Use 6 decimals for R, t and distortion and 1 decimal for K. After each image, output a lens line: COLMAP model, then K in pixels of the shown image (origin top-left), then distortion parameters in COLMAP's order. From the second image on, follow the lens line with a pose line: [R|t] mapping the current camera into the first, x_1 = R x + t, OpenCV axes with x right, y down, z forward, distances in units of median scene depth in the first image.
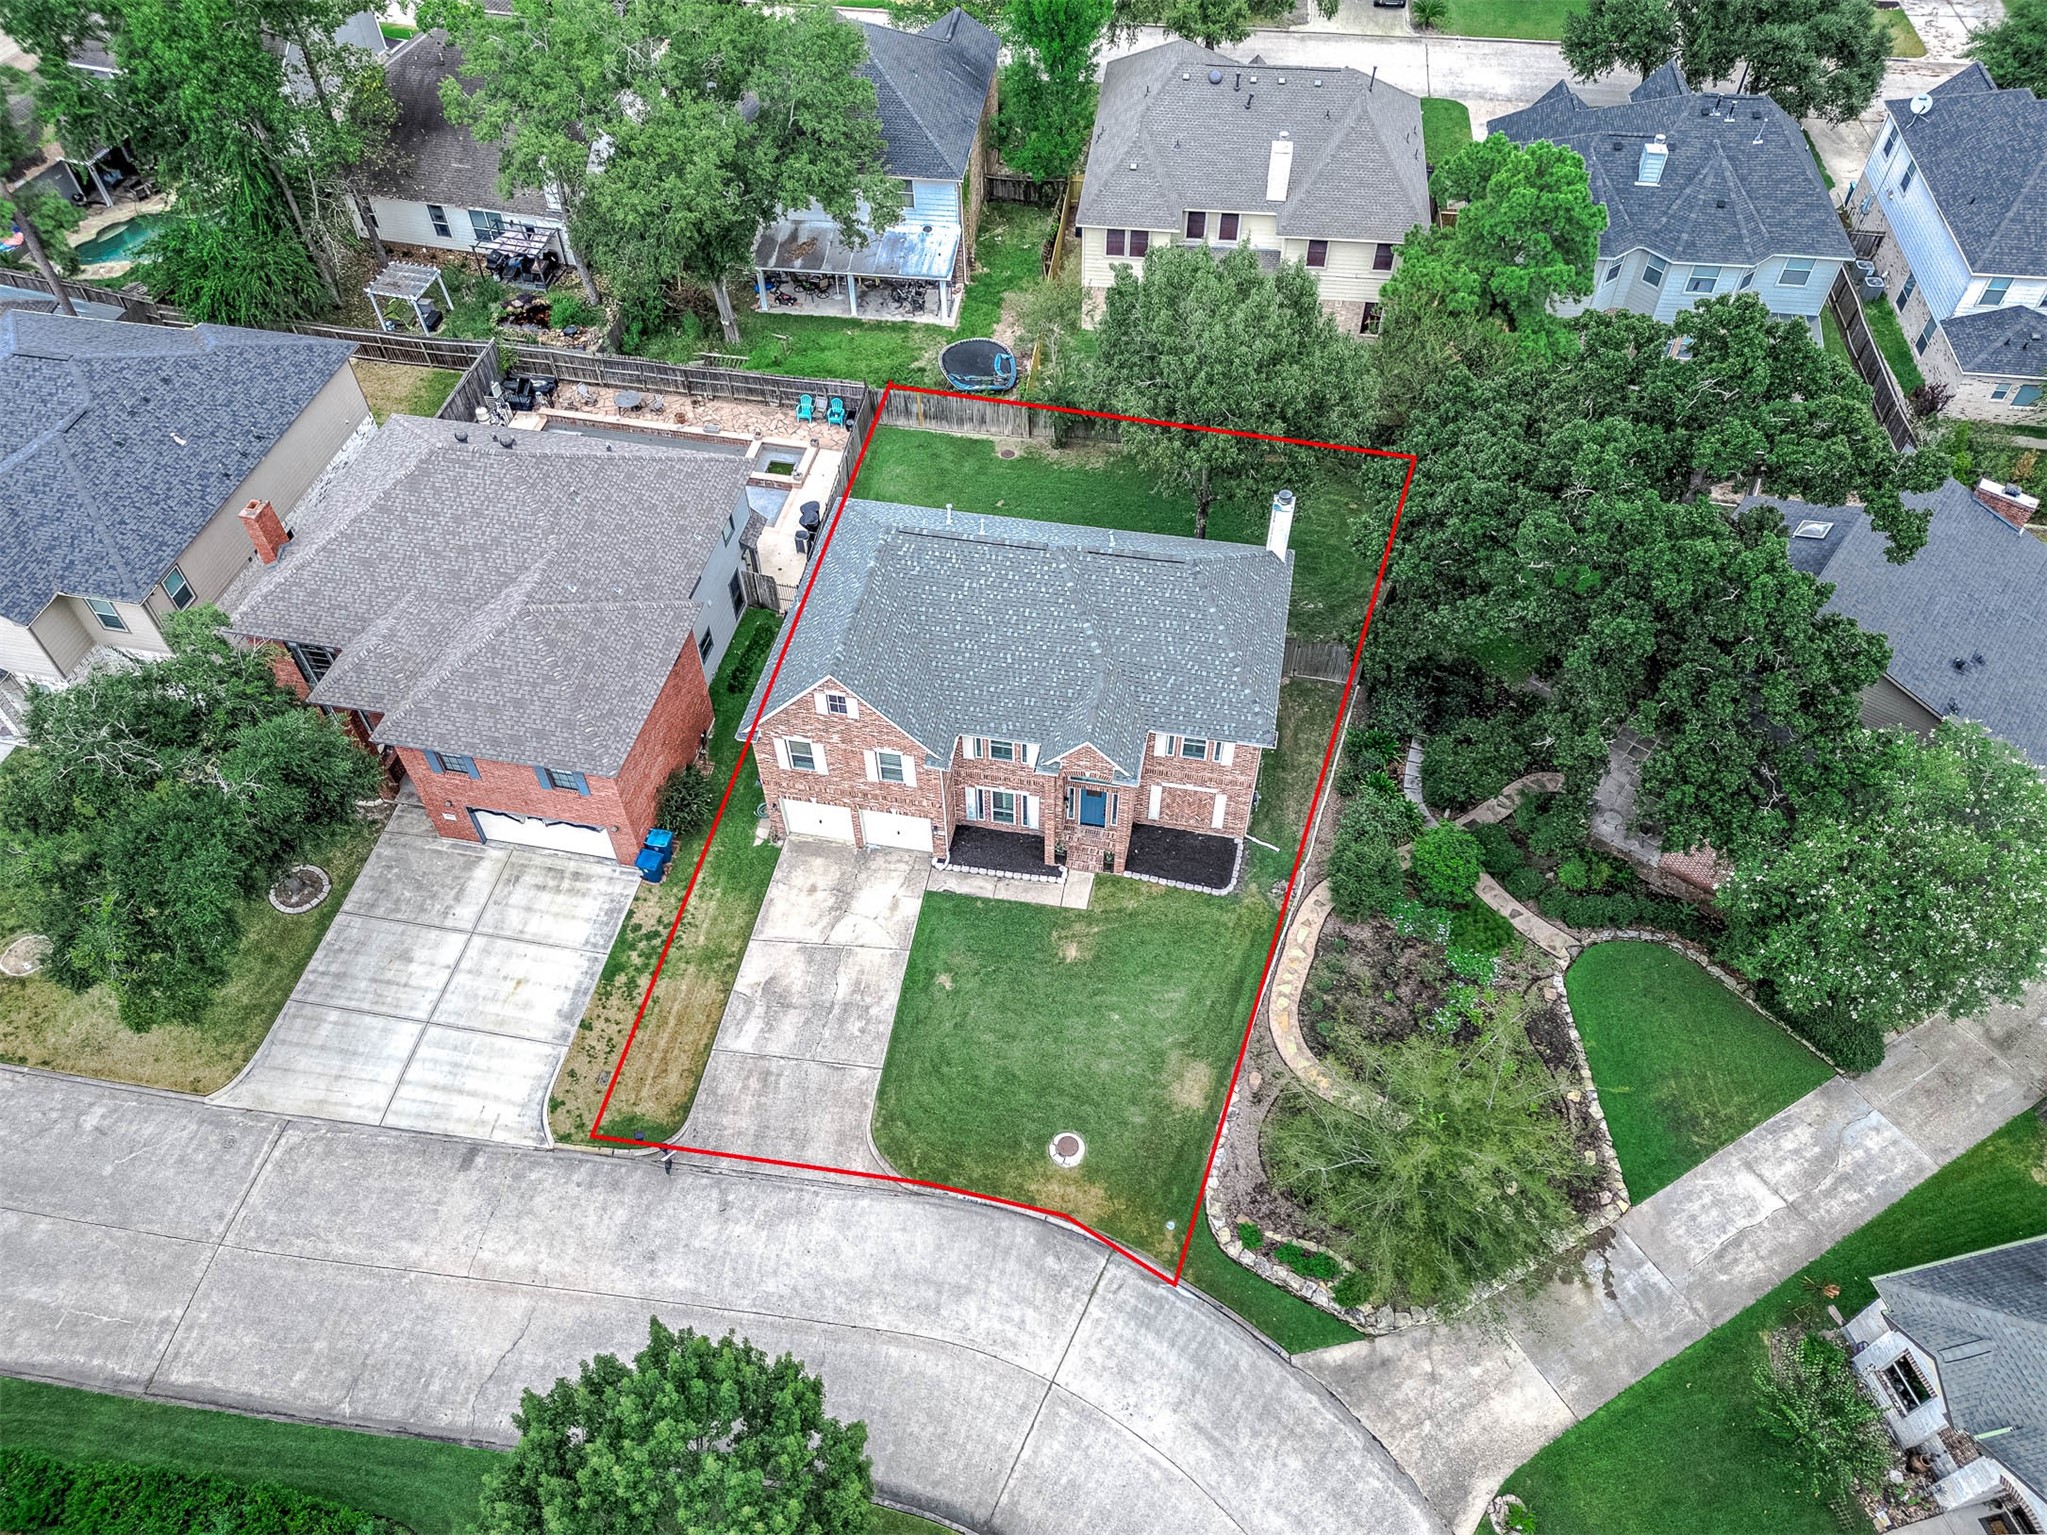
lens RADIAL K [[1471.4, 0, 1023.5], [0, 1471.4, 767.5], [0, 0, 1]] dist [0.068853, -0.080032]
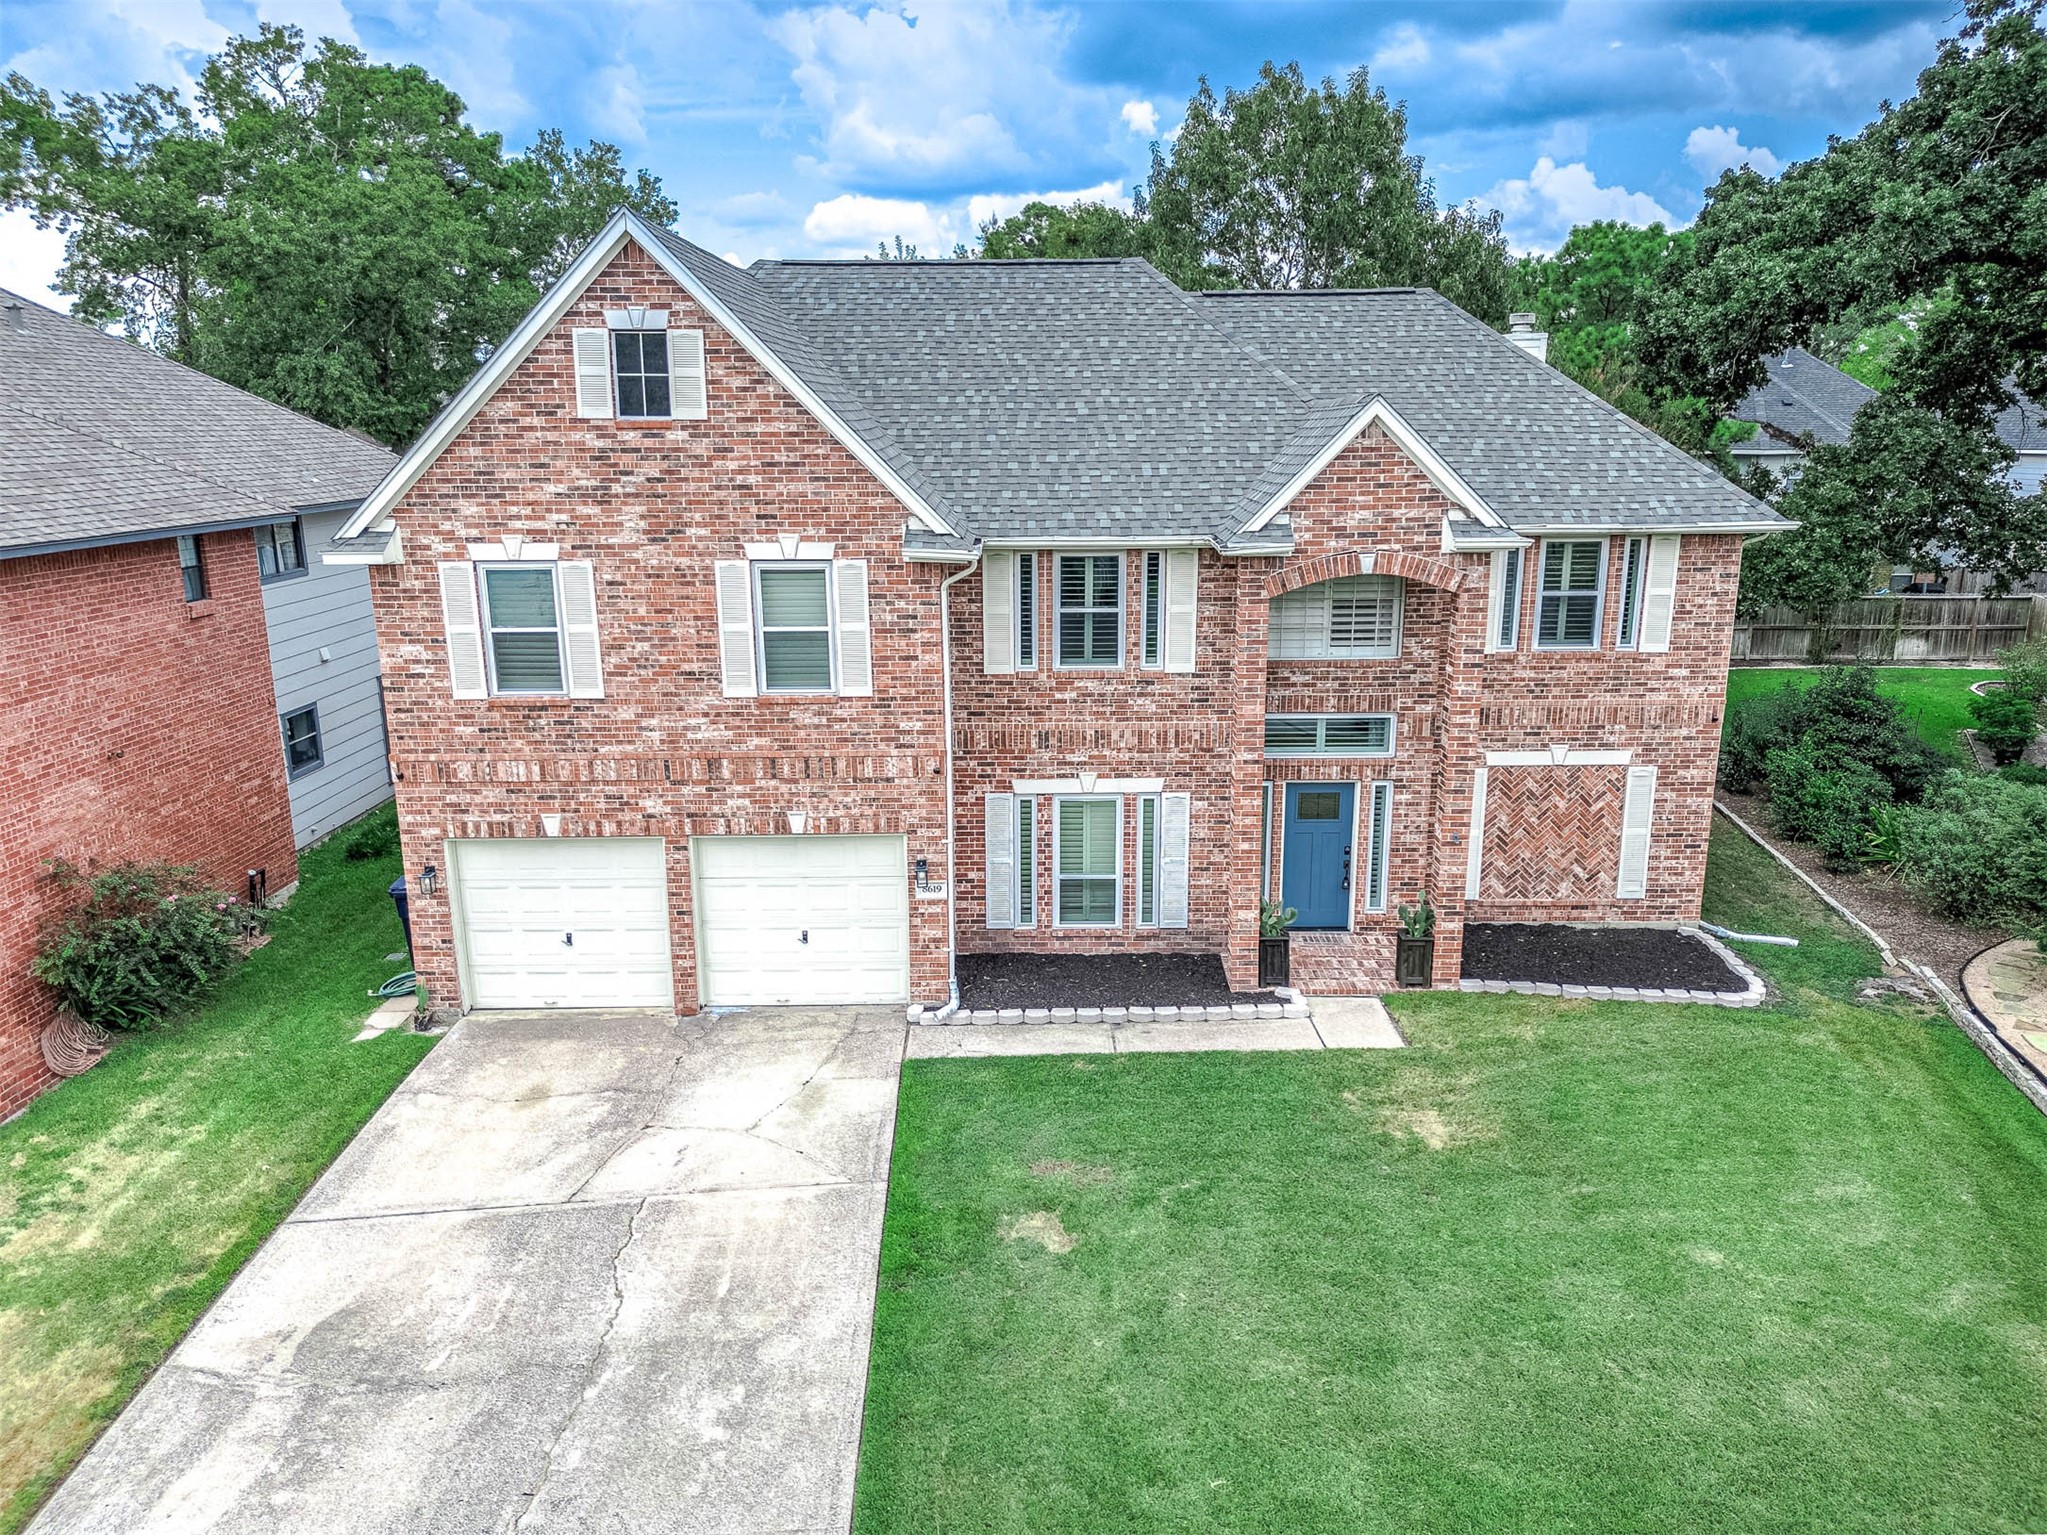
lens RADIAL K [[1471.4, 0, 1023.5], [0, 1471.4, 767.5], [0, 0, 1]] dist [0.068853, -0.080032]
pose [[0.982966, -0.041396, 0.179065, -0.097001], [0.138767, 0.805996, -0.575425, 0.223081], [-0.120506, 0.590471, 0.798011, 0.711568]]
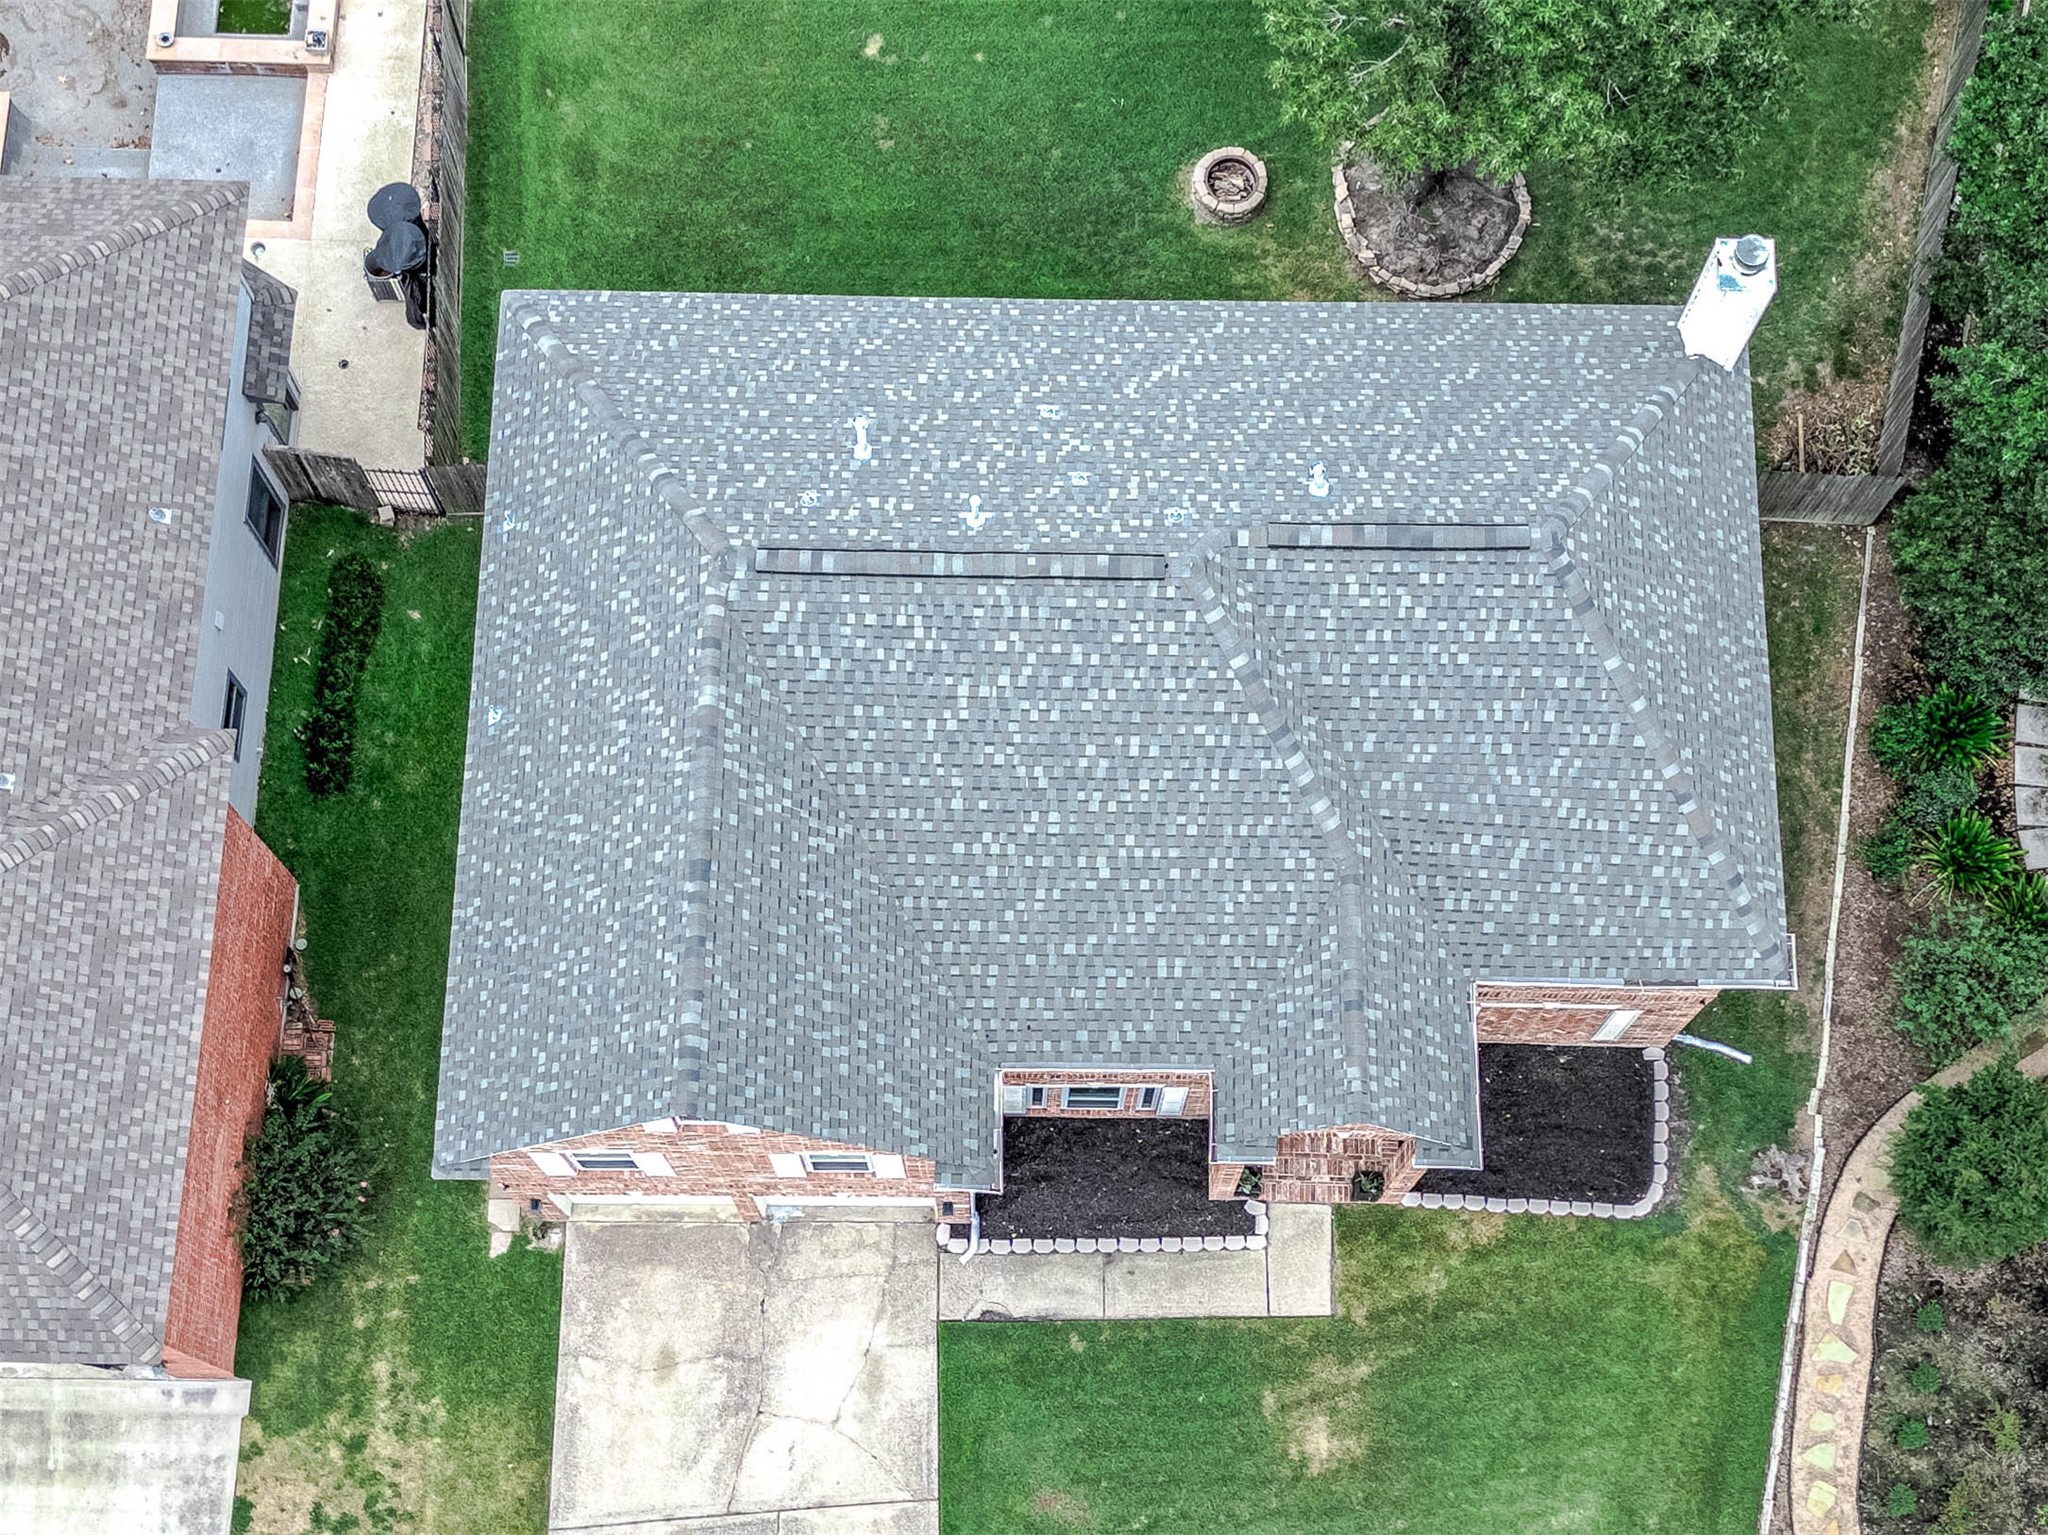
lens RADIAL K [[2961.3, 0, 1024.0], [0, 2961.3, 767.5], [0, 0, 1]] dist [0.126552, -0.444975]
pose [[0.985079, -0.159863, 0.063737, -0.072243], [0.123252, 0.913791, 0.387033, -0.384191], [-0.120115, -0.373403, 0.919860, 0.290438]]
